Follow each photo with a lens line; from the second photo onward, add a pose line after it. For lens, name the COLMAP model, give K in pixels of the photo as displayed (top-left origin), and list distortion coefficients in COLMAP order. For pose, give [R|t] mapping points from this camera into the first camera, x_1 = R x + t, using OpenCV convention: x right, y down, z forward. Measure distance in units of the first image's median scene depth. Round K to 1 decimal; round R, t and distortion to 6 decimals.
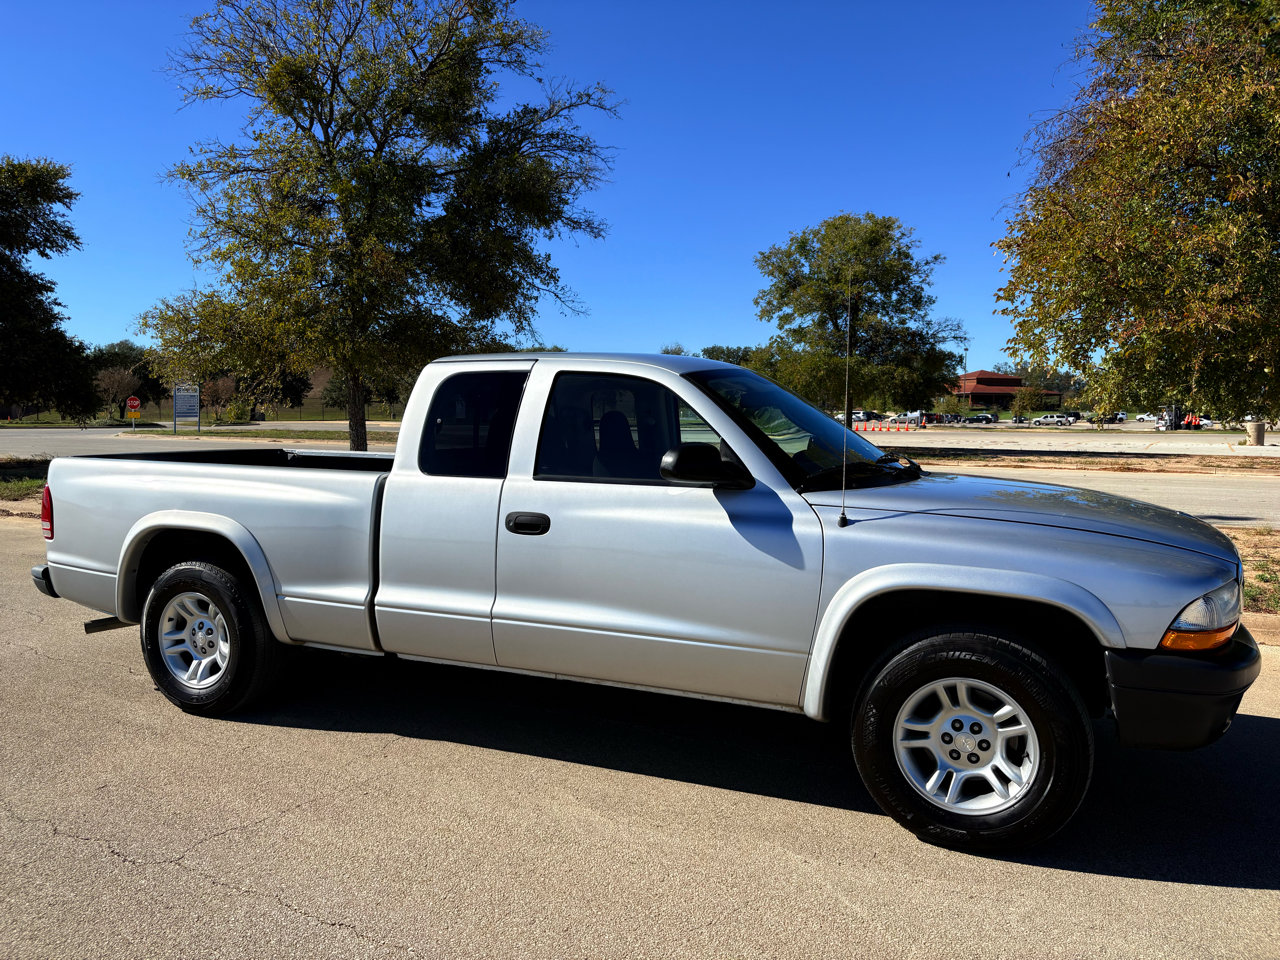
lens RADIAL K [[976.0, 0, 622.8], [0, 976.0, 491.1], [0, 0, 1]] dist [0.043747, -0.050607]
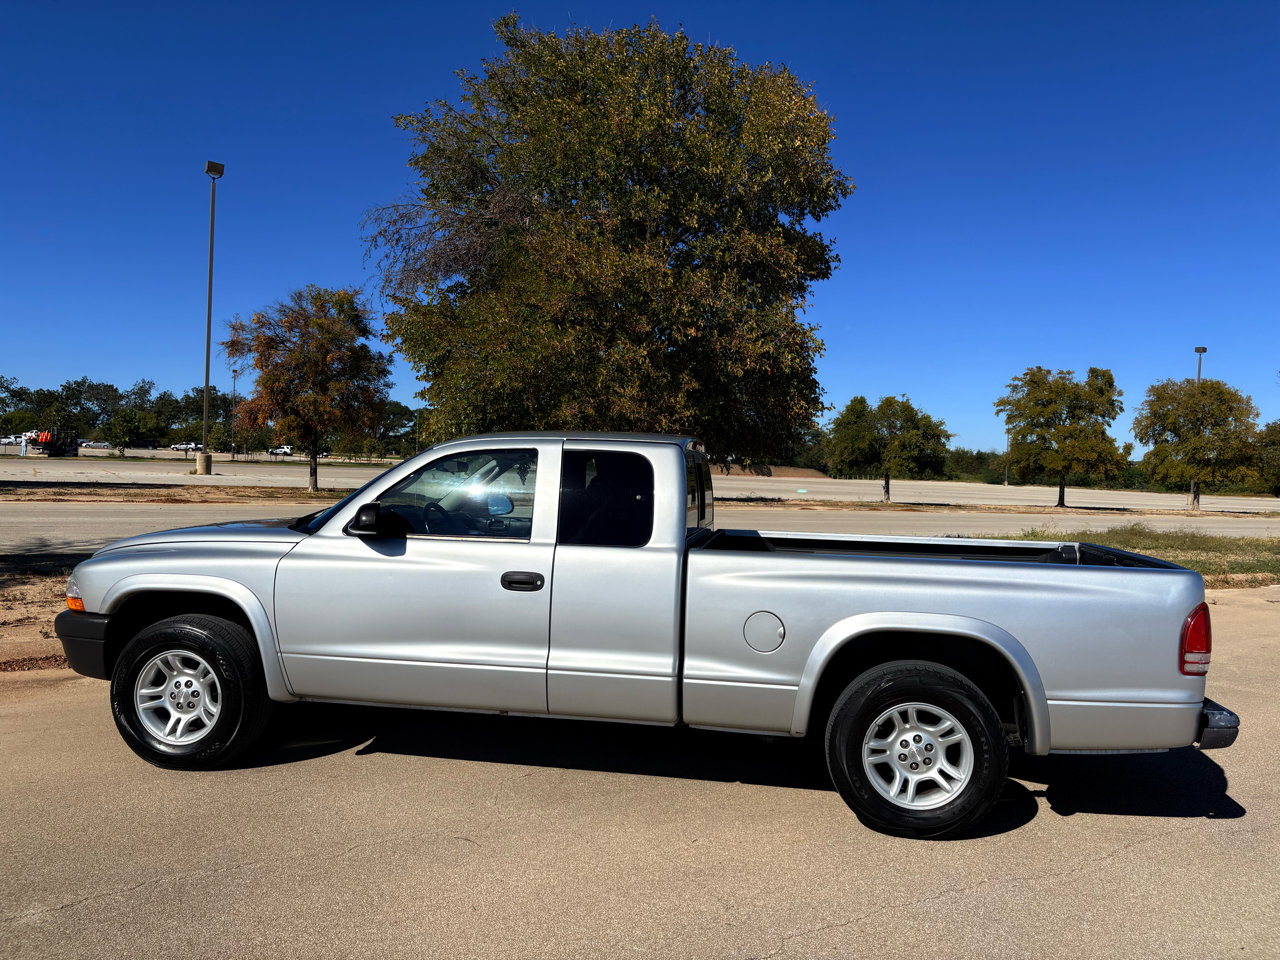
lens RADIAL K [[976.0, 0, 634.1], [0, 976.0, 502.0], [0, 0, 1]] dist [0.043747, -0.050607]
pose [[0.463969, -0.025471, 0.885485, -0.977212], [0.036223, 0.999296, 0.009765, -0.070039], [-0.885111, 0.027544, 0.464565, 0.436716]]
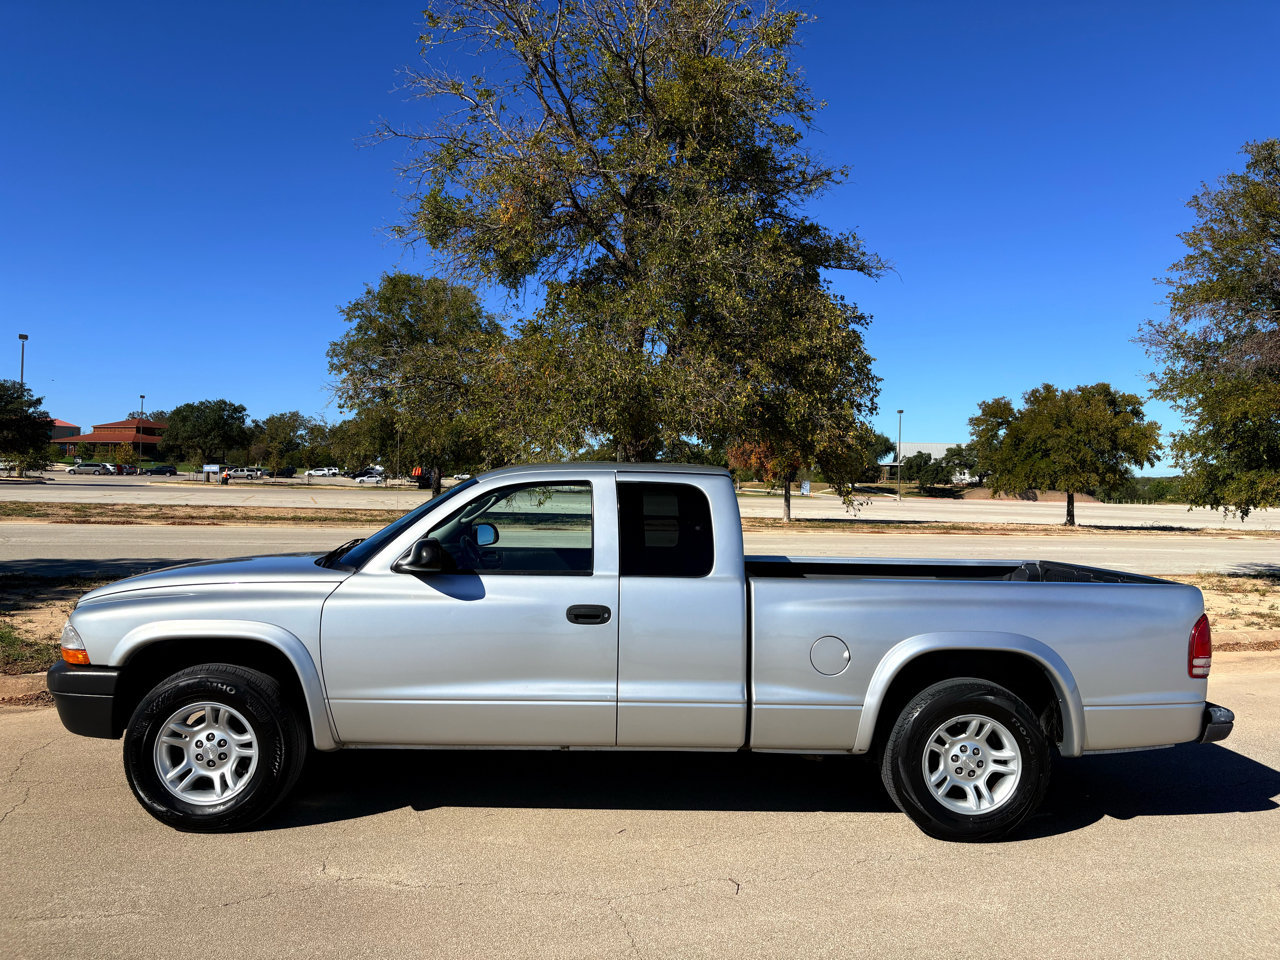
lens RADIAL K [[976.0, 0, 630.2], [0, 976.0, 501.3], [0, 0, 1]] dist [0.043747, -0.050607]
pose [[0.278323, -0.014962, 0.960371, -1.091581], [0.049220, 0.998787, 0.001296, -0.097948], [-0.959226, 0.046909, 0.278722, 0.675708]]
